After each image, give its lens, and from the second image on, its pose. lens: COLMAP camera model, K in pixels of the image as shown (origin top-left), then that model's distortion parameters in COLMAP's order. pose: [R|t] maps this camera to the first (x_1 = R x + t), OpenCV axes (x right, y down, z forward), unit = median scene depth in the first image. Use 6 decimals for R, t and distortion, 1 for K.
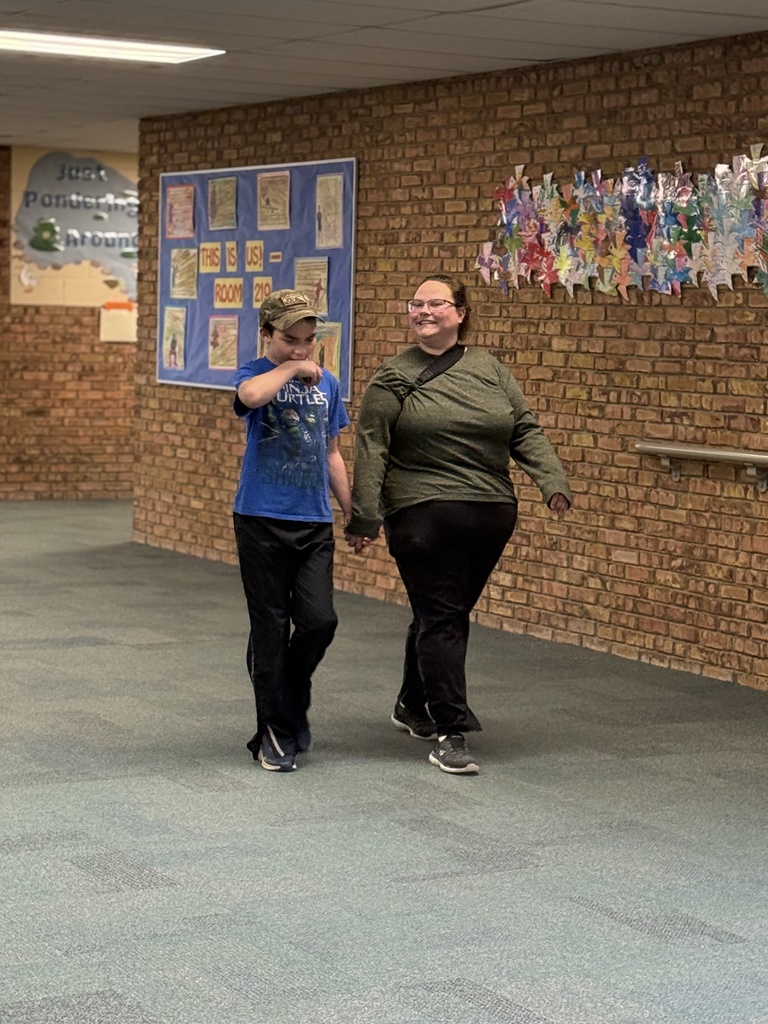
lens RADIAL K [[2412.1, 0, 384.1], [0, 2412.1, 513.7], [0, 0, 1]] dist [0.163449, 0.000000]
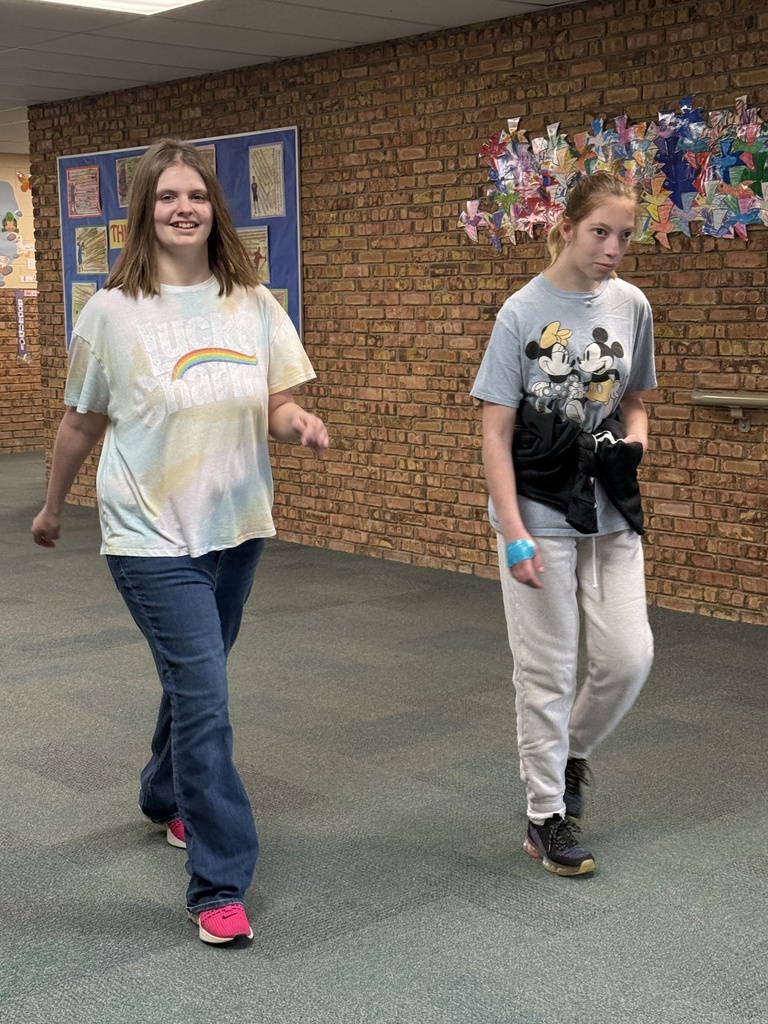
lens RADIAL K [[1573.2, 0, 383.2], [0, 1573.2, 509.0], [0, 0, 1]] dist [0.136910, 0.000000]
pose [[0.976914, -0.067892, 0.202556, -0.135122], [0.056639, 0.996539, 0.060846, -0.026166], [-0.205986, -0.047969, 0.977379, 0.356717]]
